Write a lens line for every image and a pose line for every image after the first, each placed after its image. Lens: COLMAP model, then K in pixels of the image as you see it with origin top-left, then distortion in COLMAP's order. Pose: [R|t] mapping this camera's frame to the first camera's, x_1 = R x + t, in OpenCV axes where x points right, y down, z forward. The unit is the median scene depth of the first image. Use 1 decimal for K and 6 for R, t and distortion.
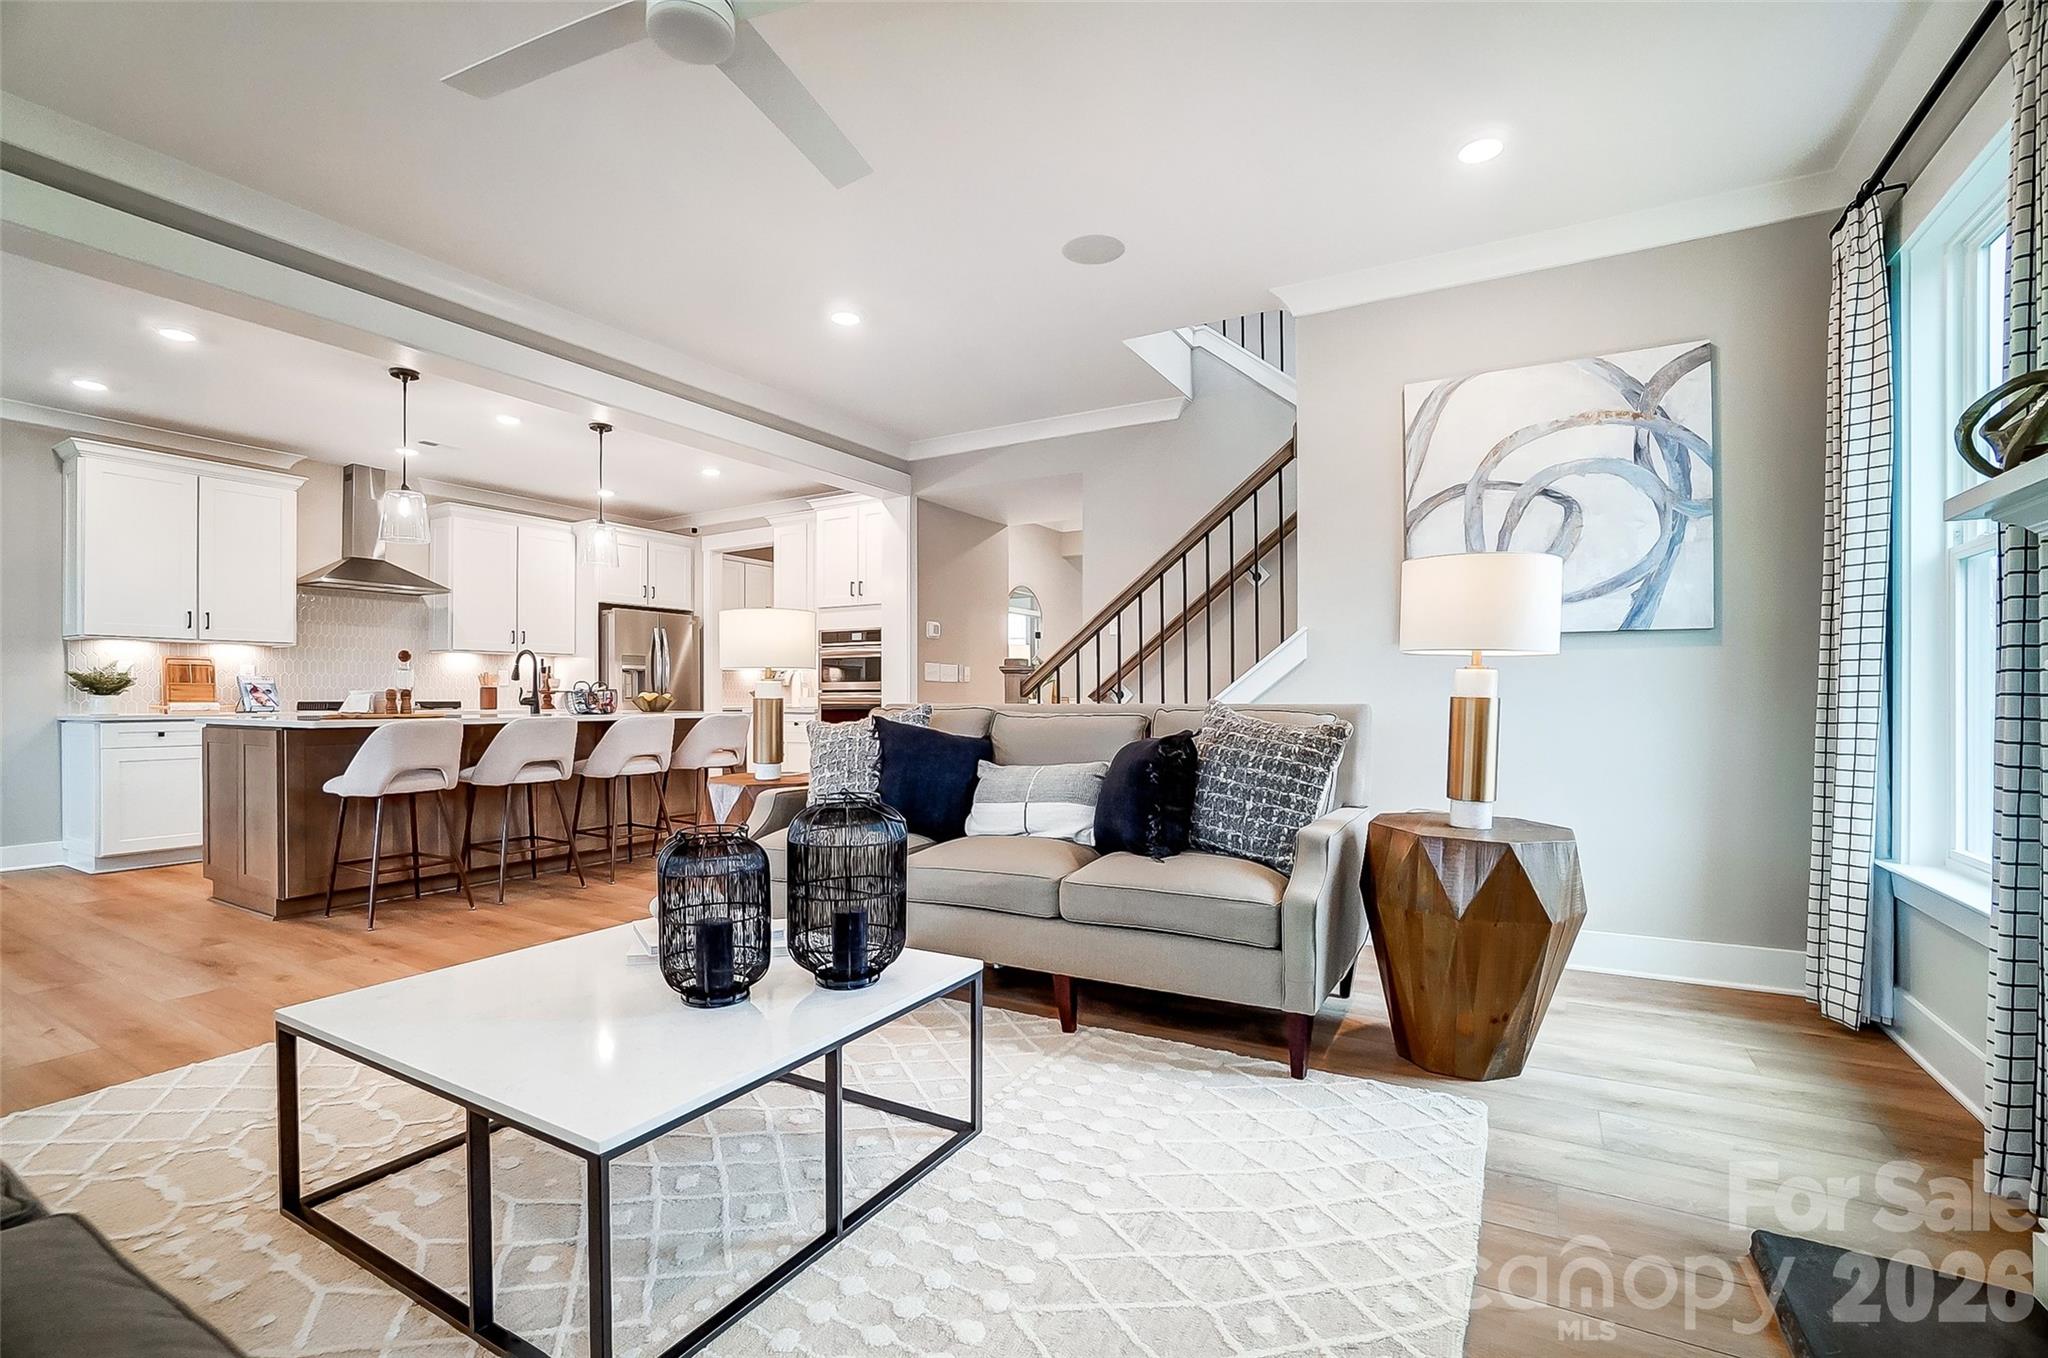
lens RADIAL K [[886.7, 0, 975.0], [0, 886.7, 686.6], [0, 0, 1]] dist [-0.011866, 0.000054]
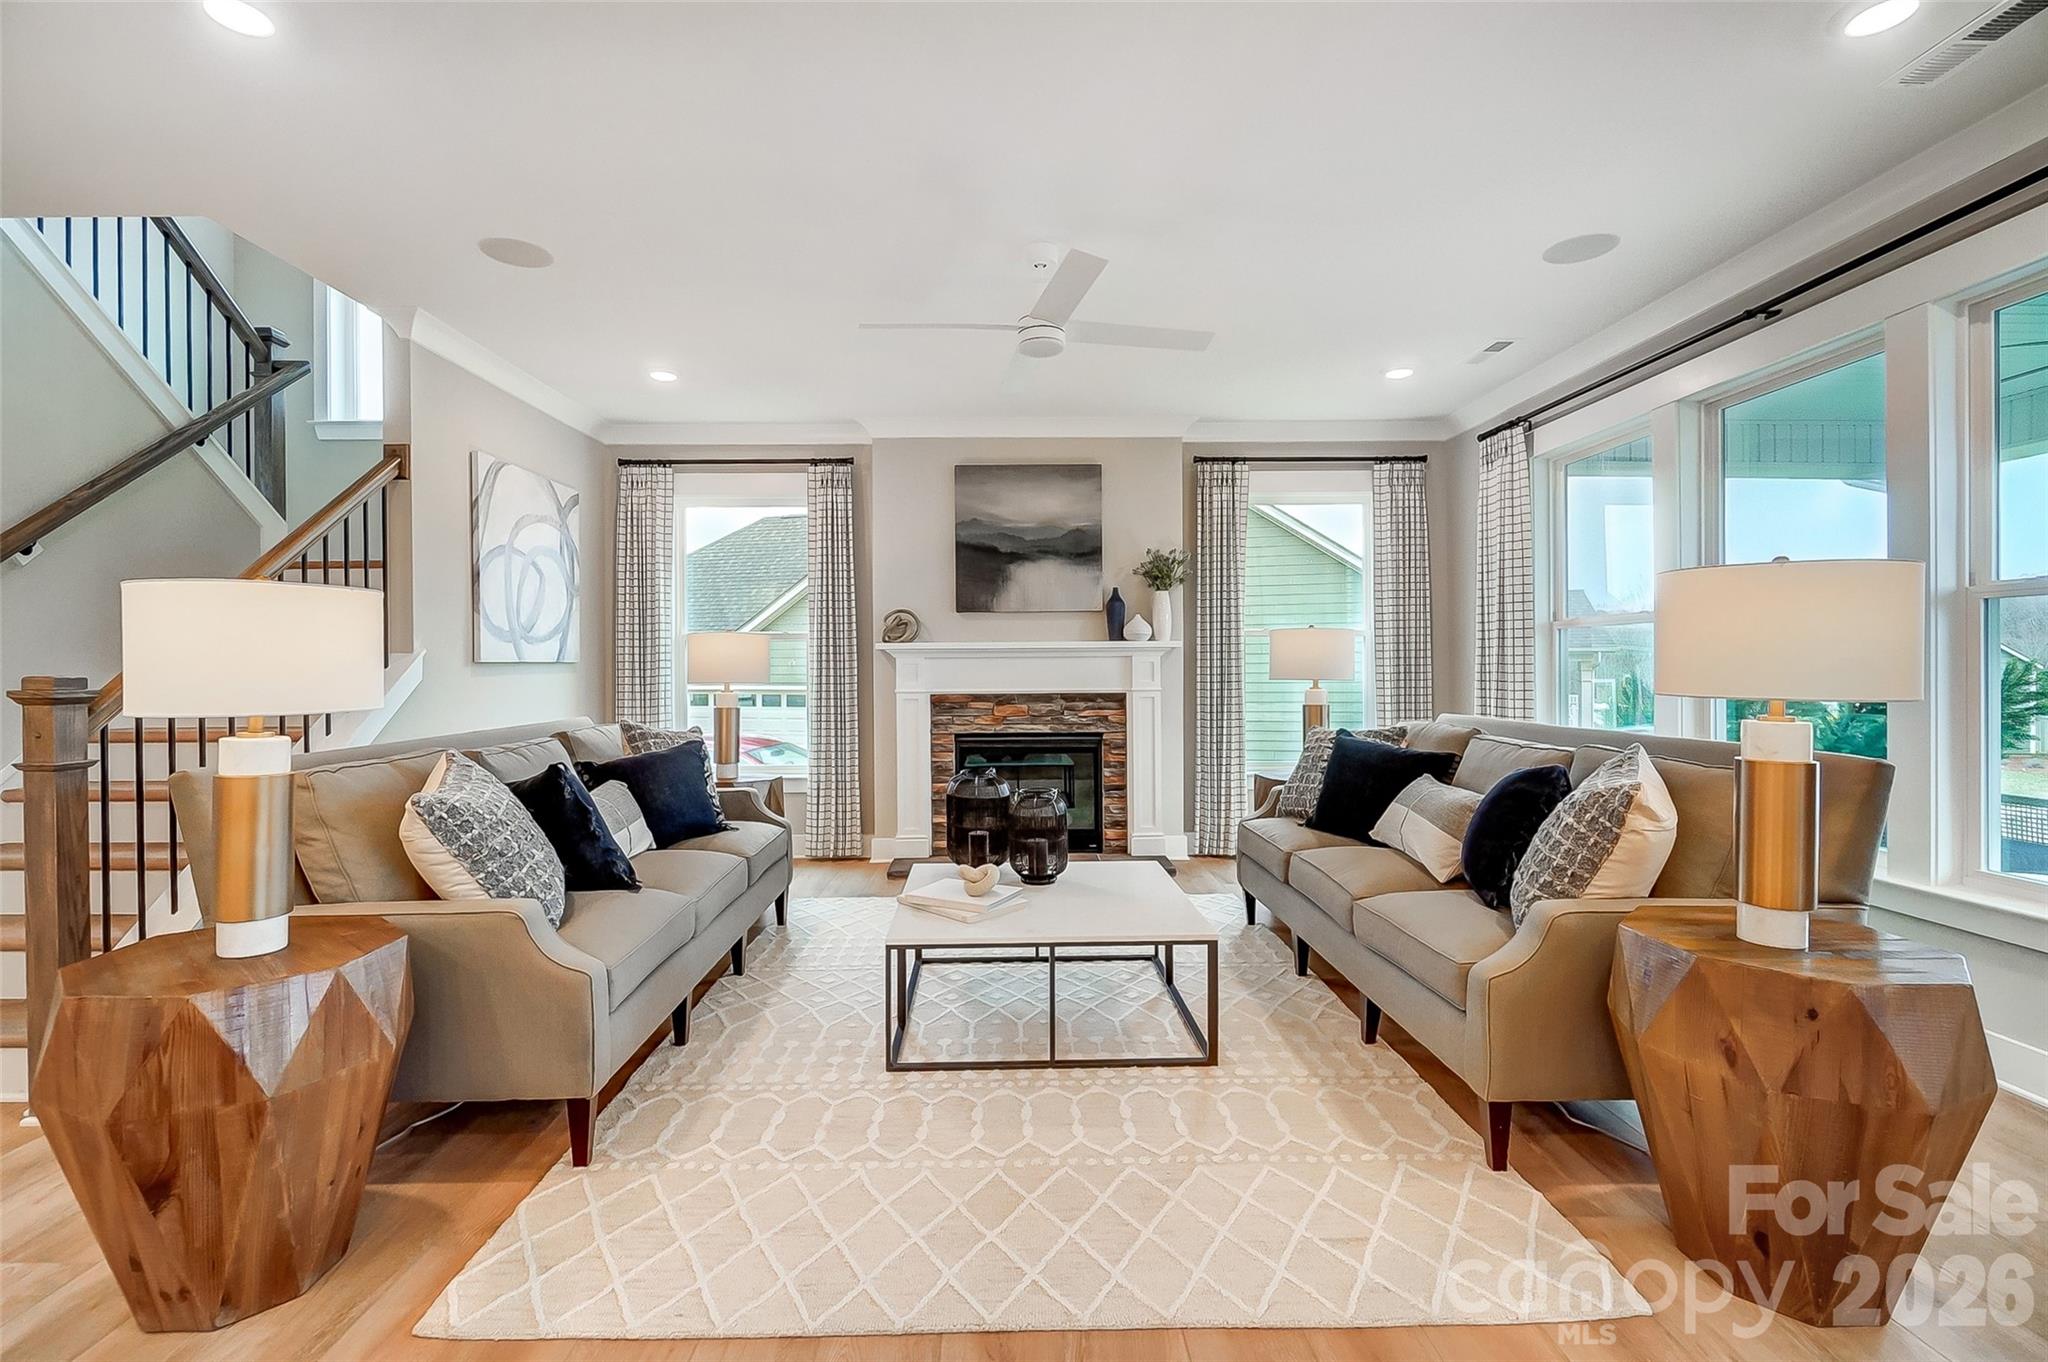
lens RADIAL K [[893.4, 0, 1014.7], [0, 893.4, 671.9], [0, 0, 1]] dist [-0.008612, -0.000395]
pose [[-0.528377, -0.004422, 0.848998, -0.694347], [-0.001641, 0.999990, 0.004187, -0.036036], [-0.849008, 0.000819, -0.528379, 0.766290]]
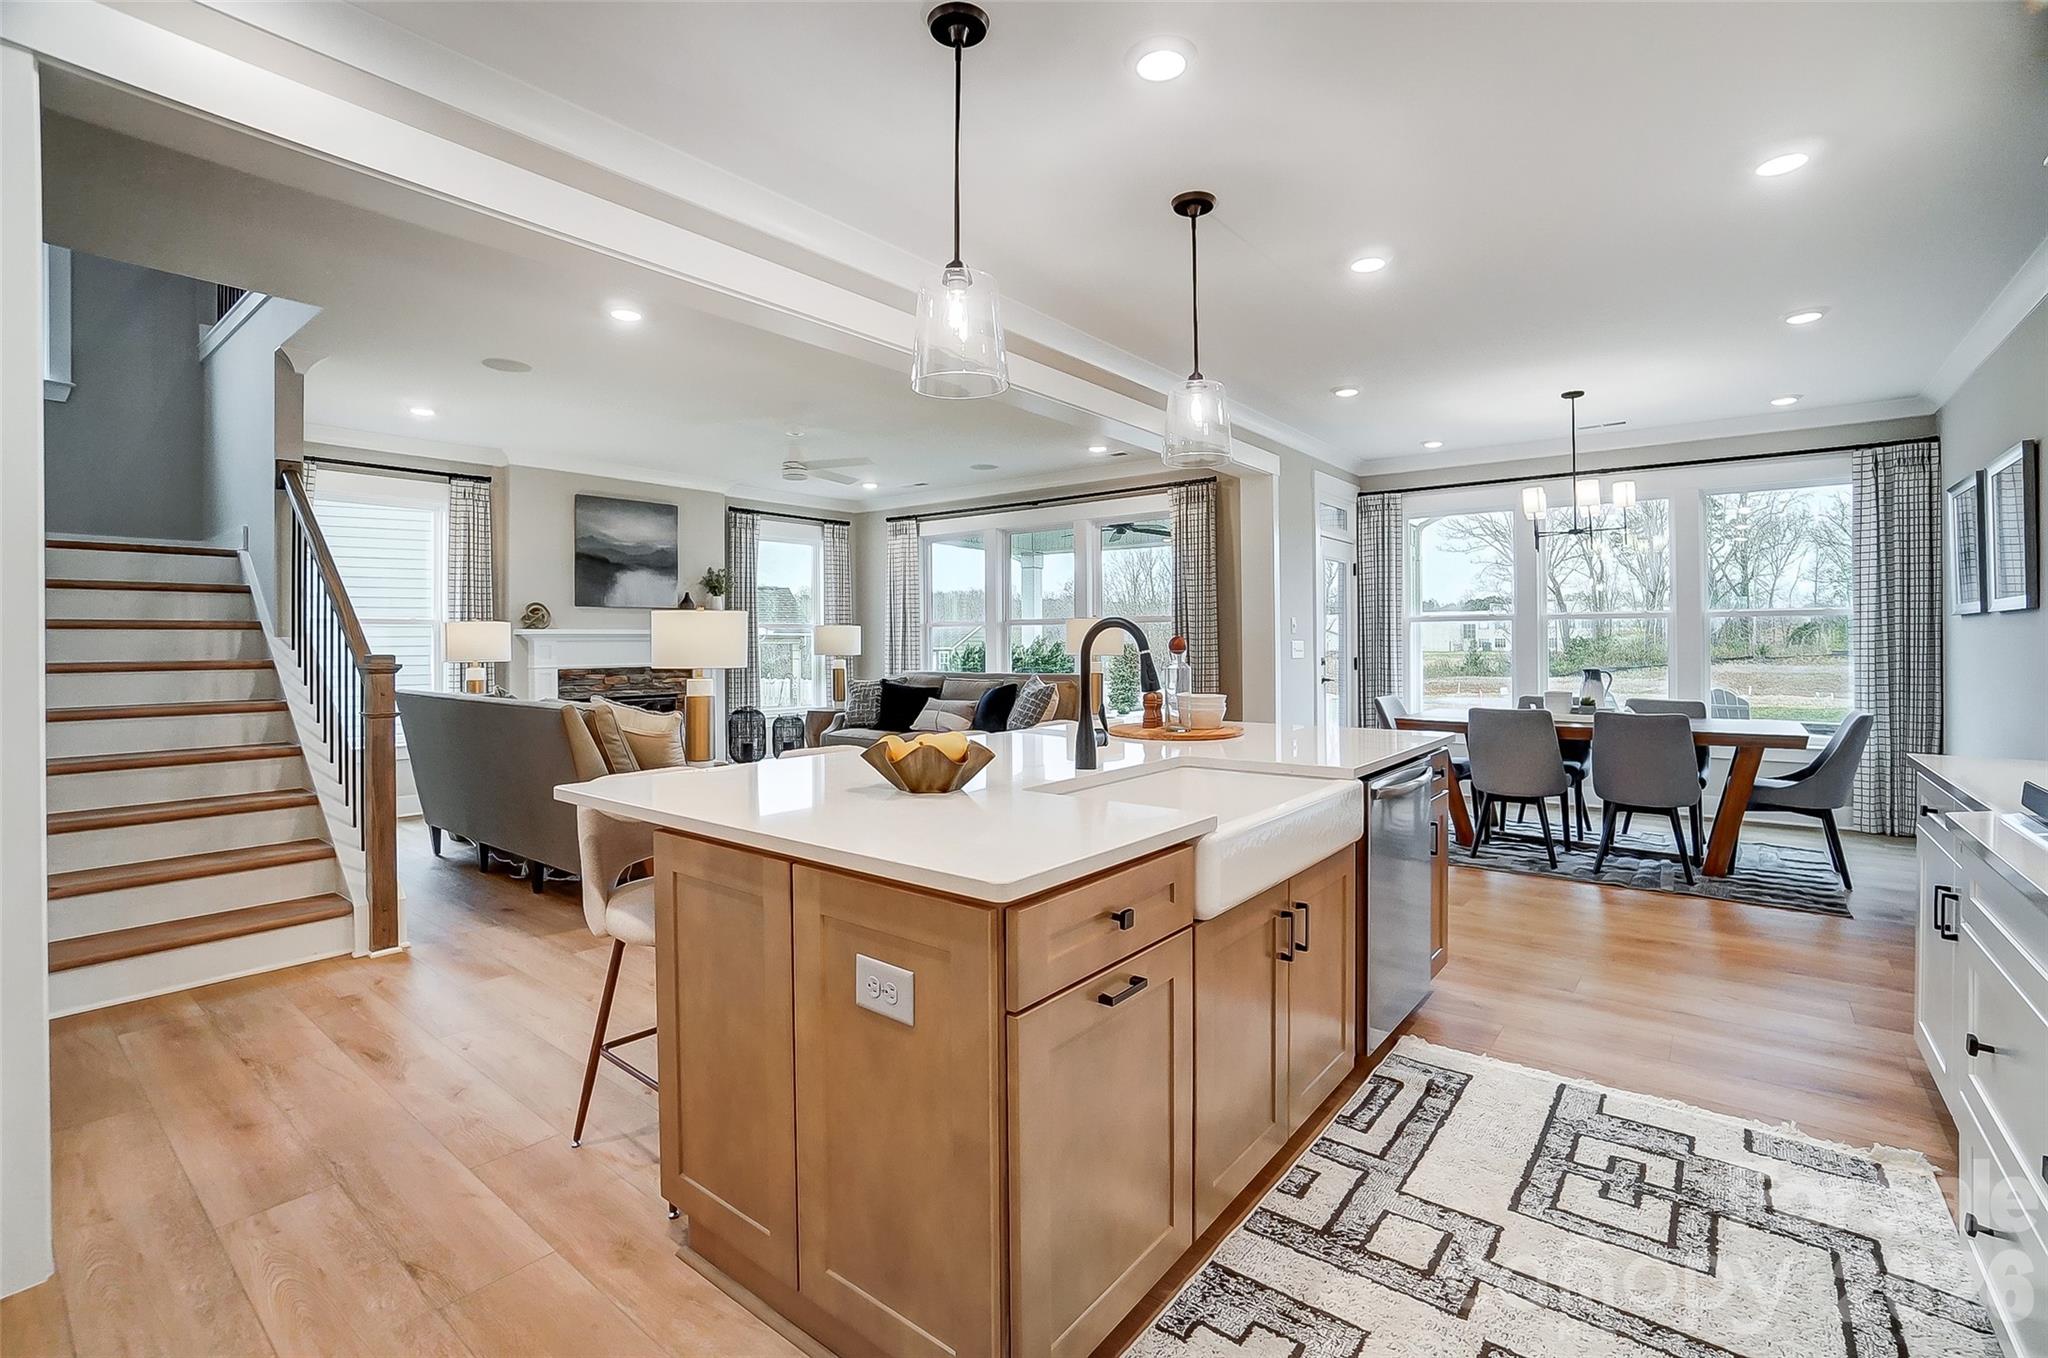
lens RADIAL K [[913.5, 0, 1022.1], [0, 913.5, 647.1], [0, 0, 1]] dist [-0.060364, 0.021596]
pose [[-0.992191, 0.003988, 0.124665, -0.607068], [0.003533, 0.999986, -0.003867, -0.030584], [-0.124679, -0.003396, -0.992191, 1.648319]]
